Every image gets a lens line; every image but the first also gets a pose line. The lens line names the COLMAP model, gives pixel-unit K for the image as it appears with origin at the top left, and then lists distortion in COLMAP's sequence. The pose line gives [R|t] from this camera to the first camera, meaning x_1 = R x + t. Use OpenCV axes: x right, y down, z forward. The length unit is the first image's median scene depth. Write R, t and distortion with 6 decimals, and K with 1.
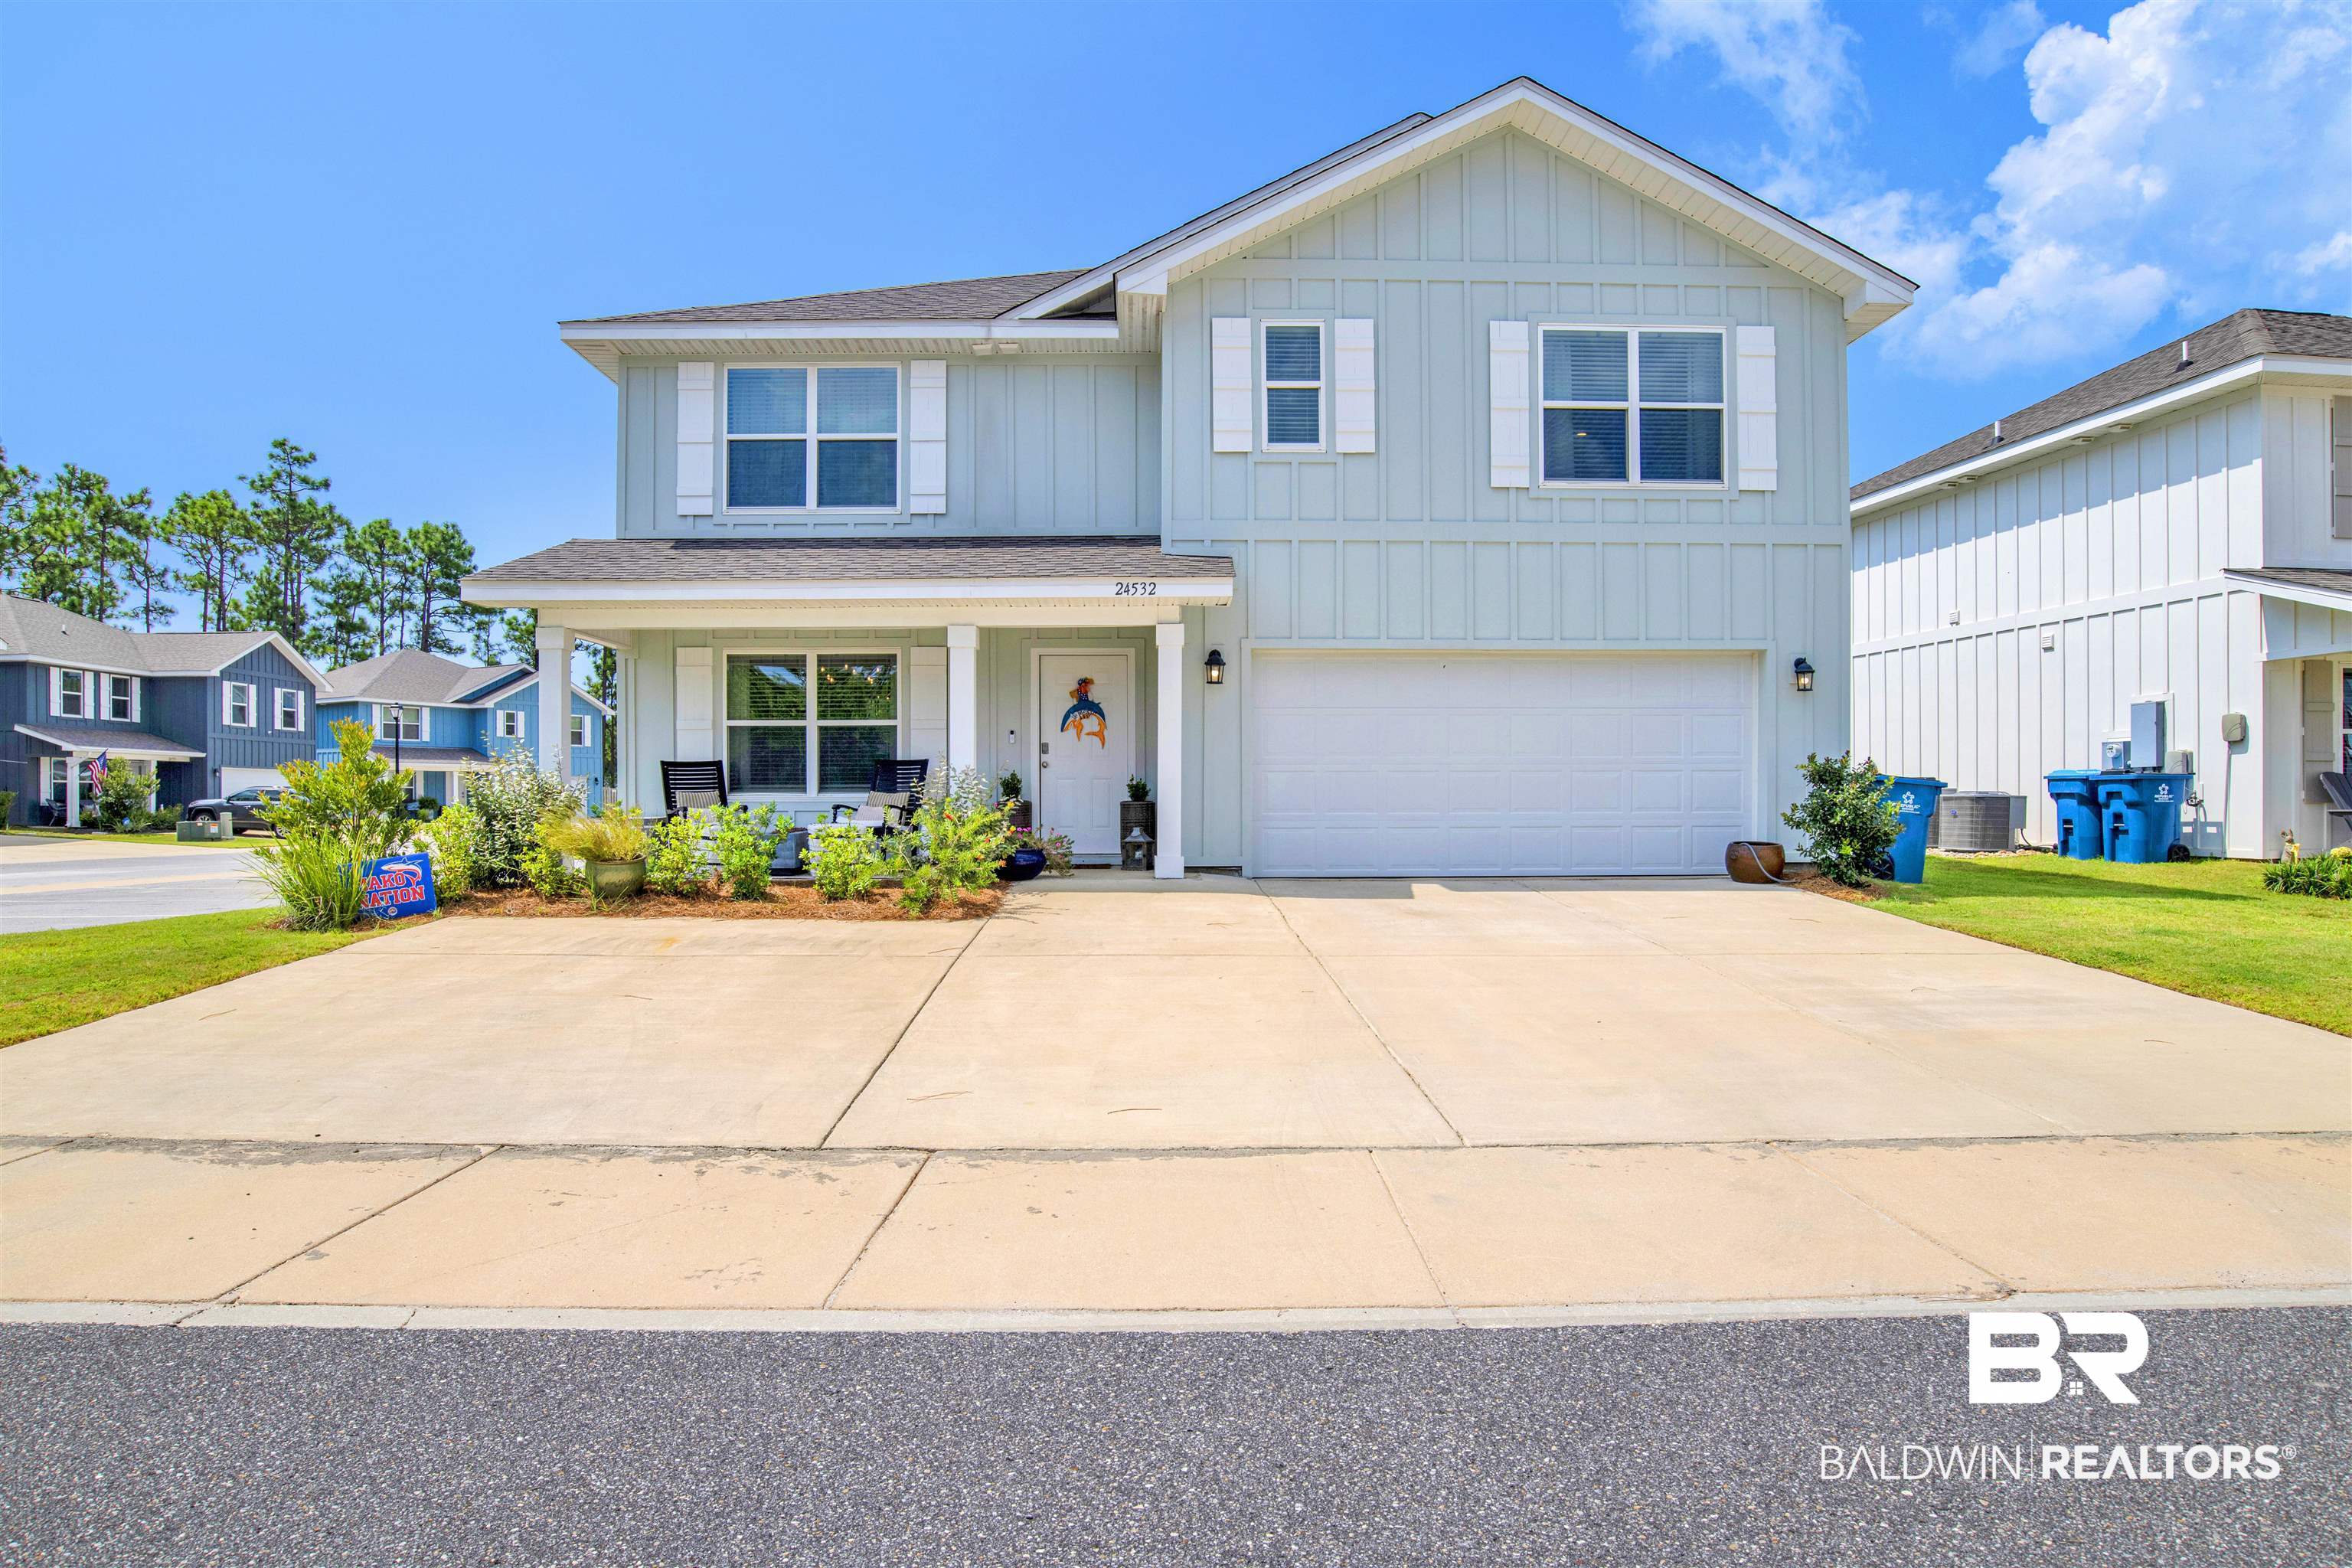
lens RADIAL K [[1386.8, 0, 1183.4], [0, 1386.8, 781.0], [0, 0, 1]] dist [-0.058656, 0.015439]
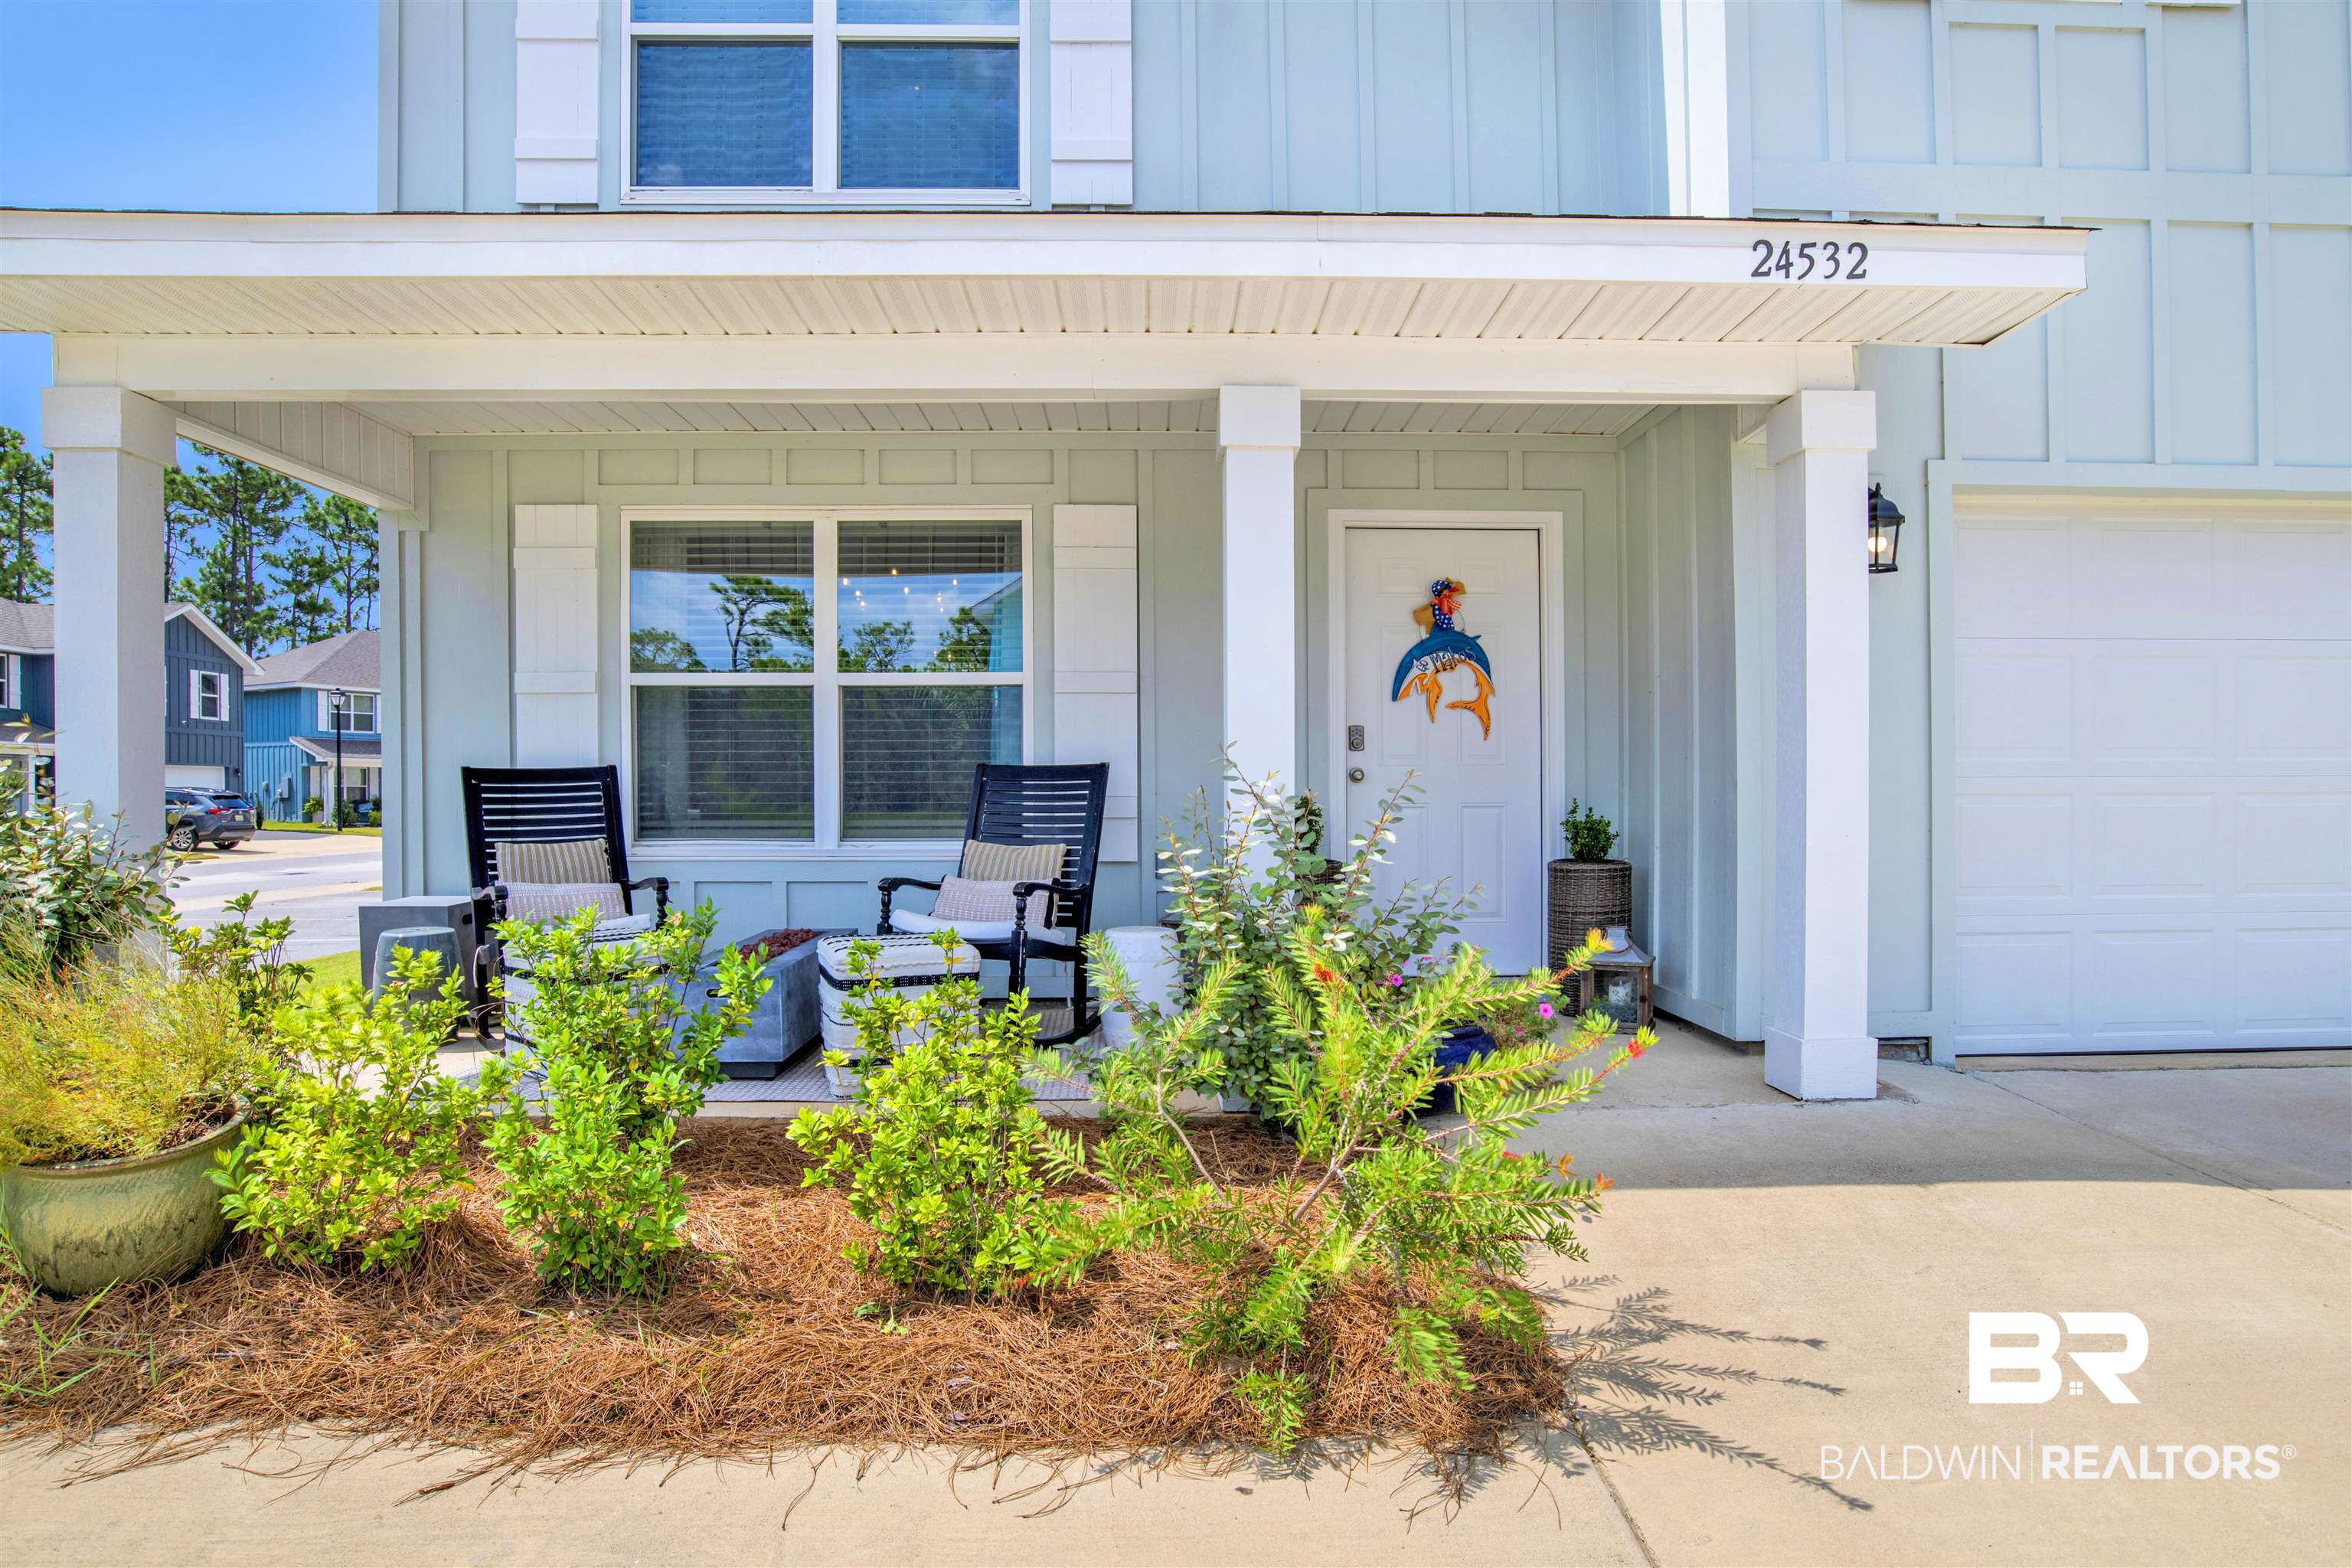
lens RADIAL K [[1386.8, 0, 1169.6], [0, 1386.8, 797.4], [0, 0, 1]] dist [-0.058656, 0.015439]
pose [[0.999898, 0.002300, -0.014093, -0.043599], [-0.002076, 0.999872, 0.015862, -0.003389], [0.014128, -0.015831, 0.999775, 0.159616]]
